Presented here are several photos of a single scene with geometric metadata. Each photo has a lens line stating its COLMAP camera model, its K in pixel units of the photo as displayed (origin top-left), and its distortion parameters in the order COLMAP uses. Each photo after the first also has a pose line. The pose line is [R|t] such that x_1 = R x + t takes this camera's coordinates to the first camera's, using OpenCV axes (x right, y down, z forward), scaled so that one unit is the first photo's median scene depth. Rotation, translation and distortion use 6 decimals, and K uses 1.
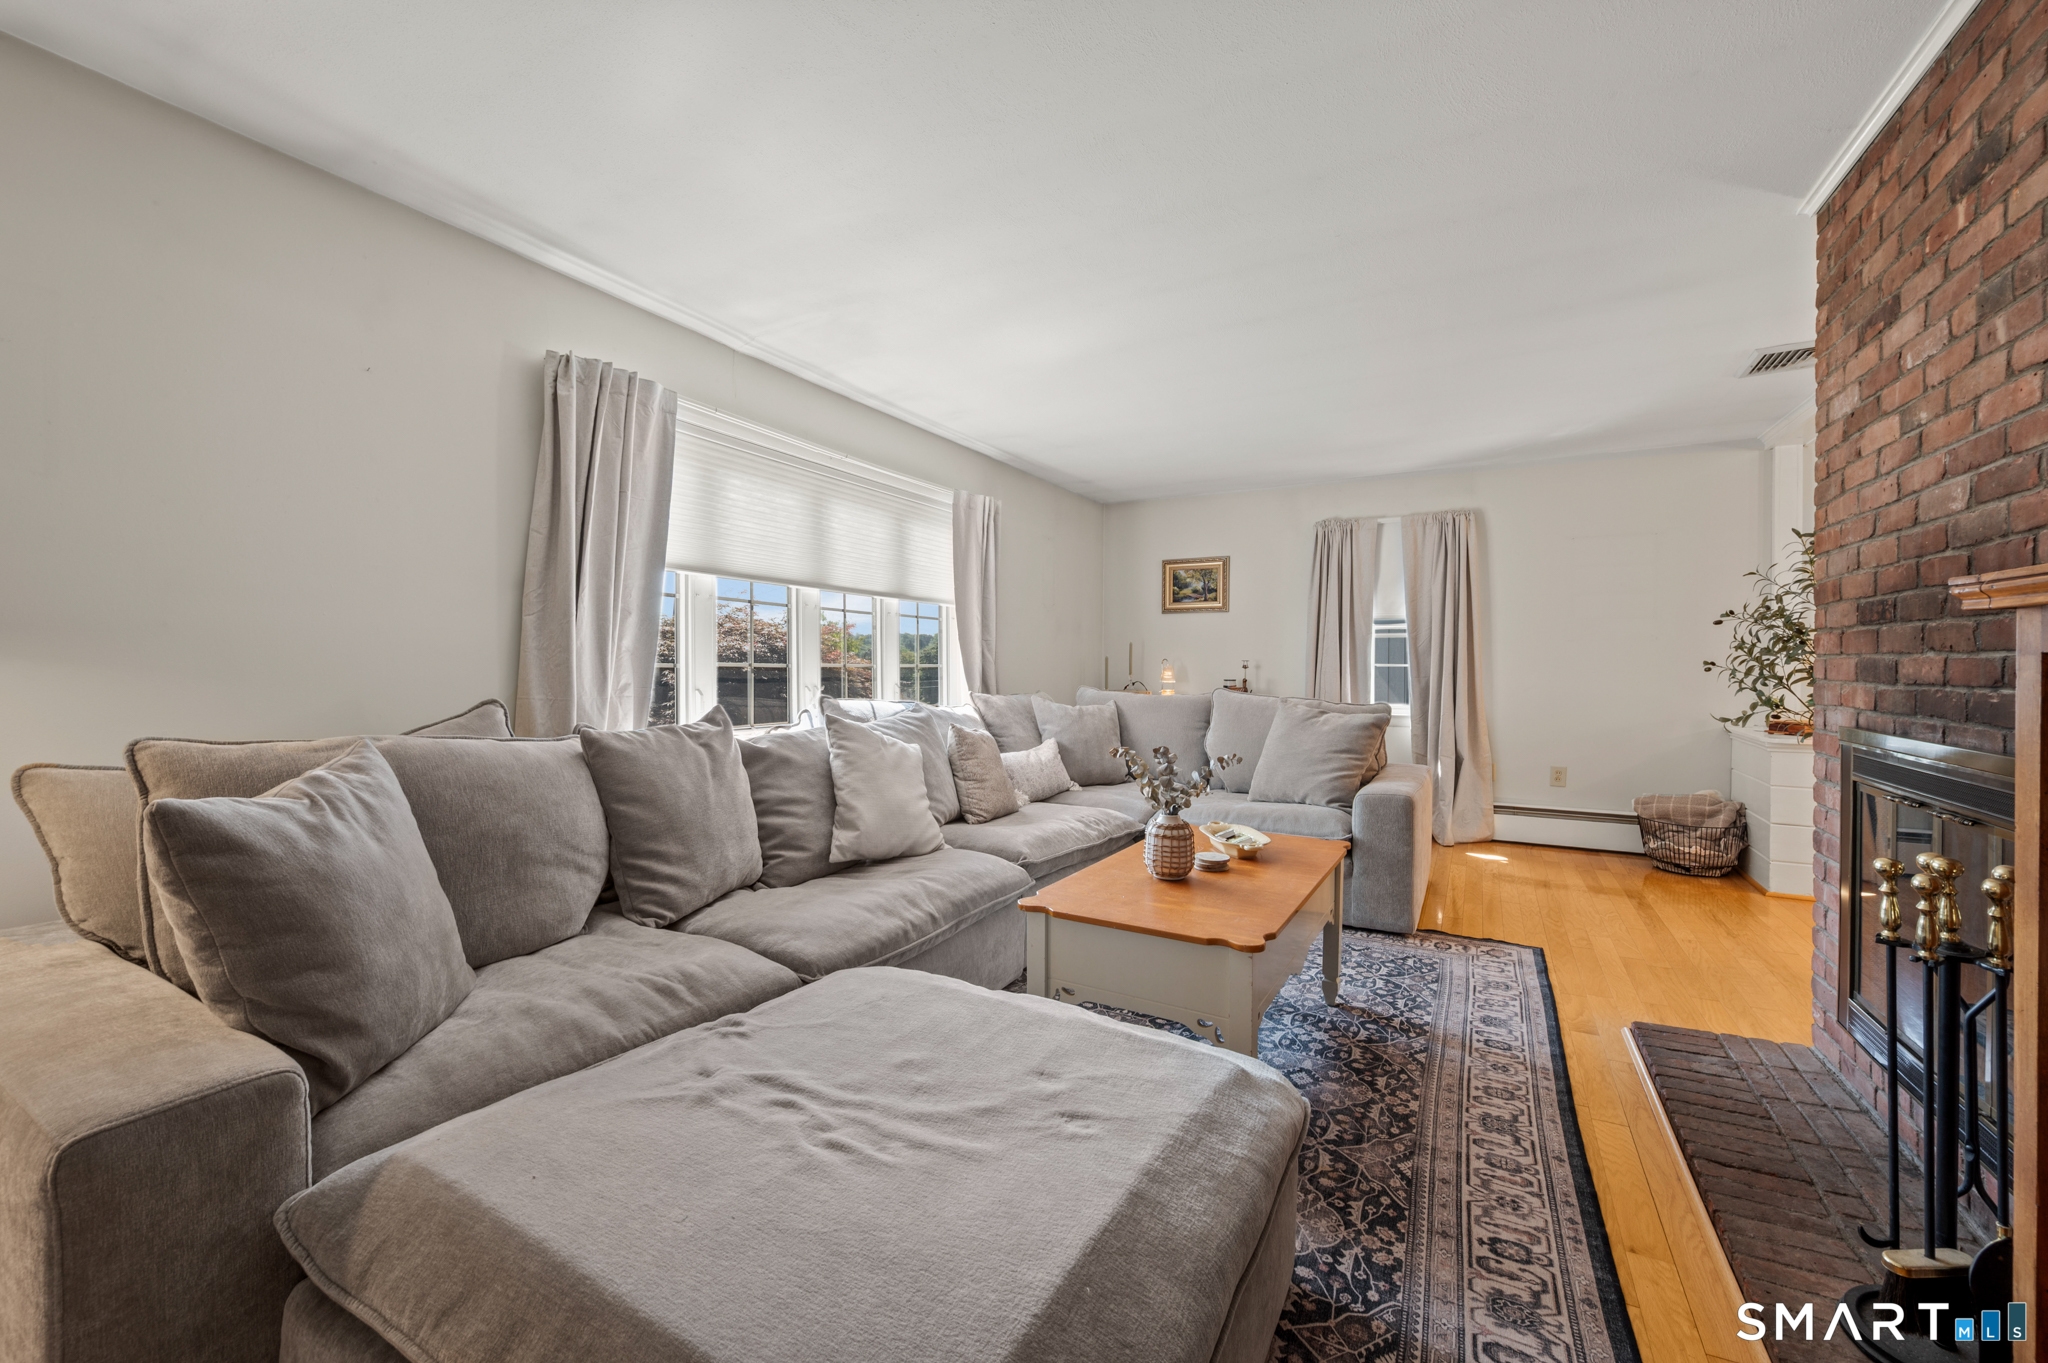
lens RADIAL K [[808.7, 0, 1030.8], [0, 808.7, 677.1], [0, 0, 1]] dist [0.001539, 0.000350]
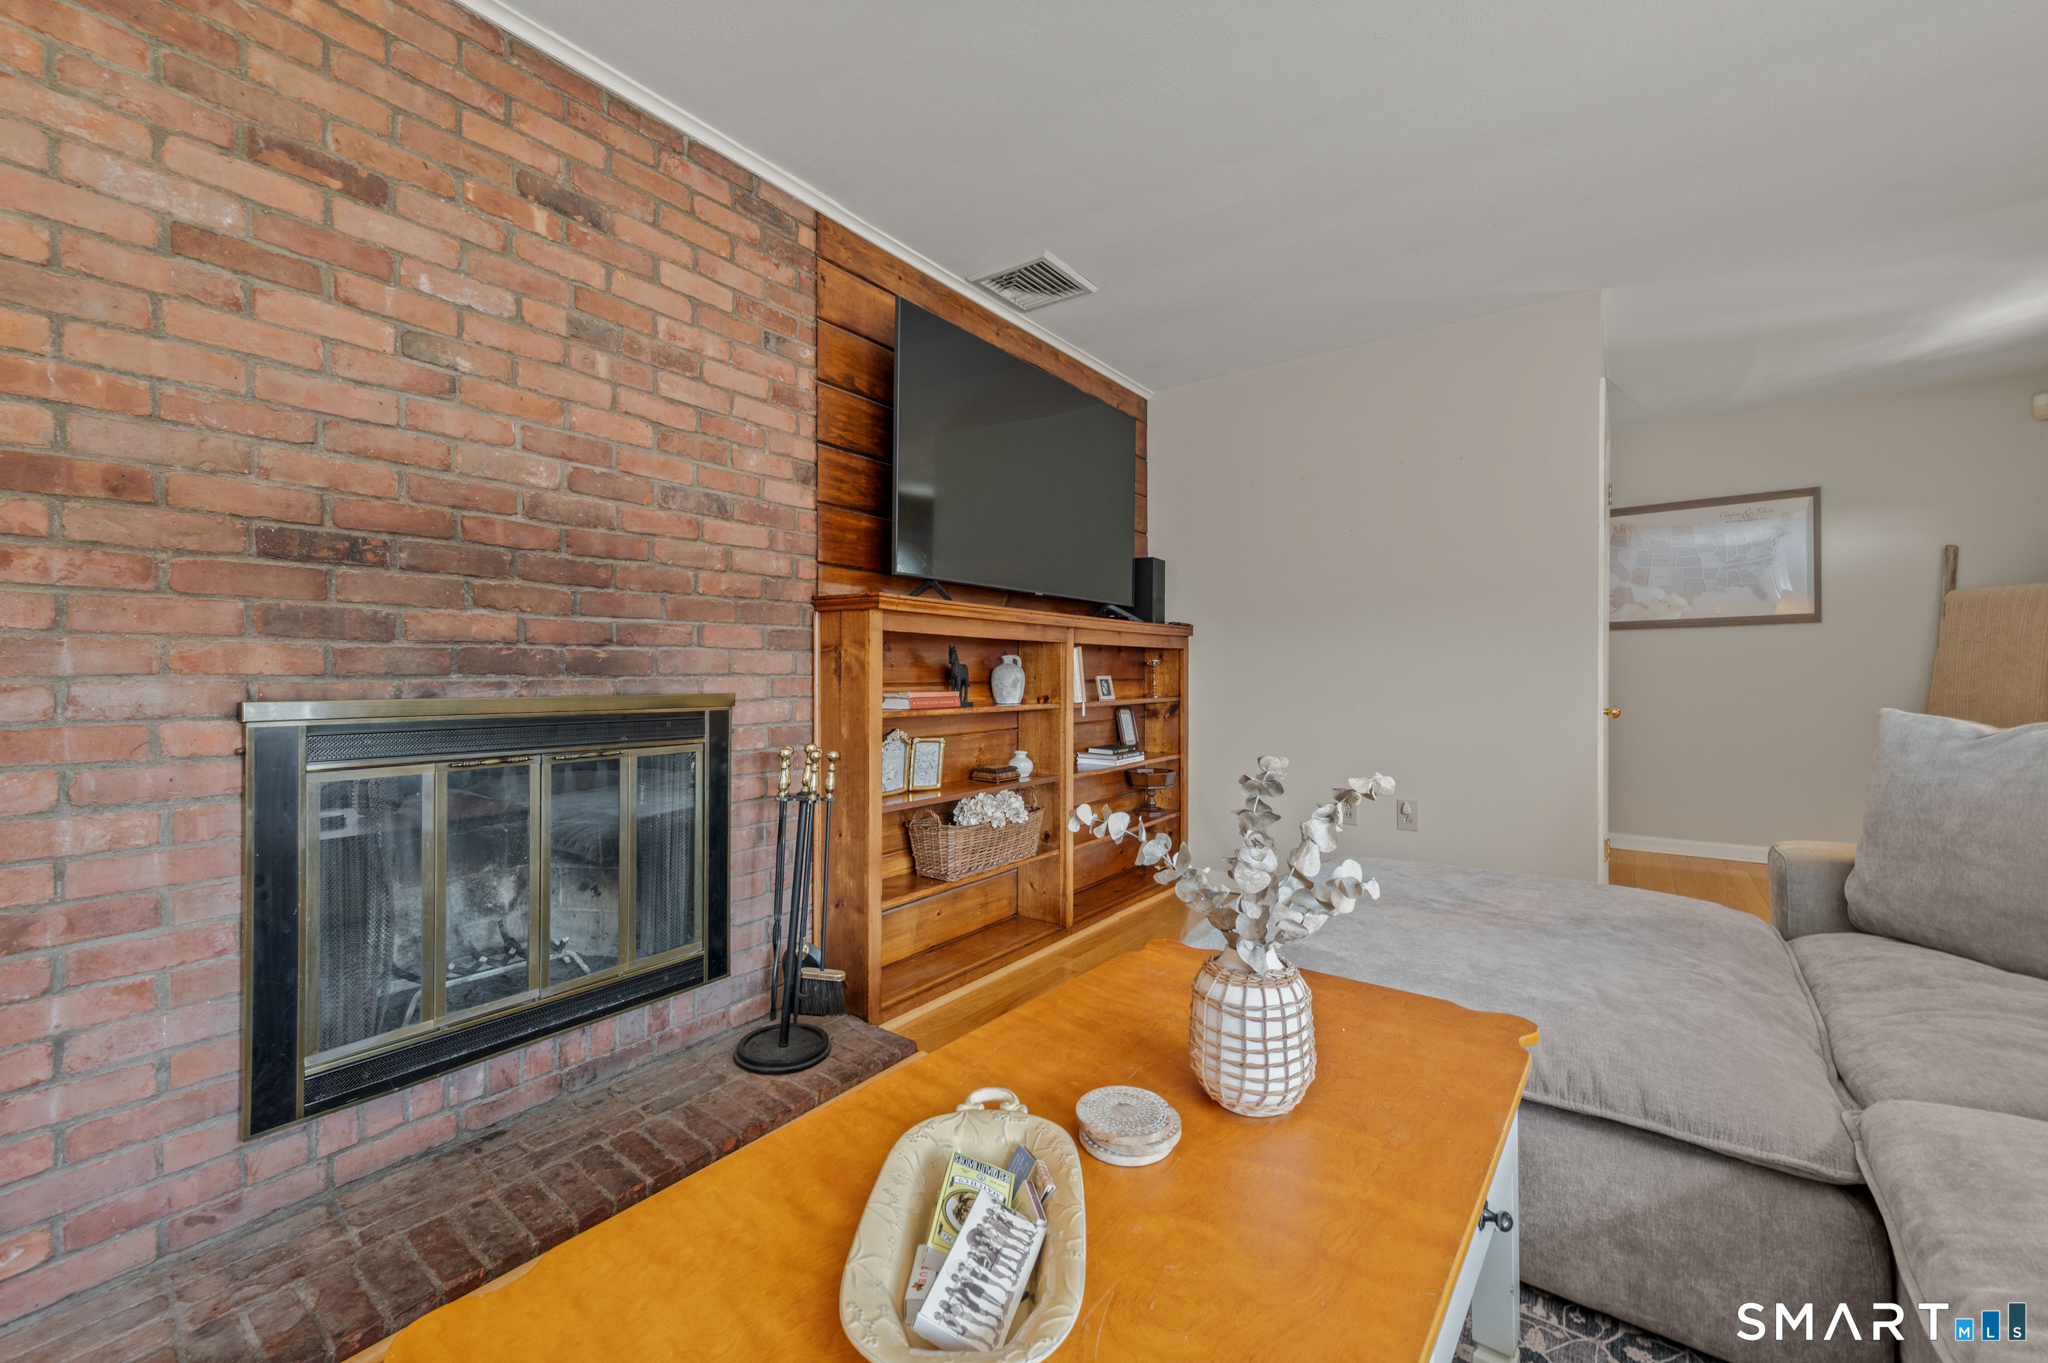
lens RADIAL K [[825.7, 0, 1039.2], [0, 825.7, 672.4], [0, 0, 1]] dist [-0.000072, 0.000152]
pose [[-0.993300, -0.006363, 0.115389, 0.235685], [-0.004046, 0.999786, 0.020306, 0.017323], [-0.115494, 0.019703, -0.993113, 1.466930]]
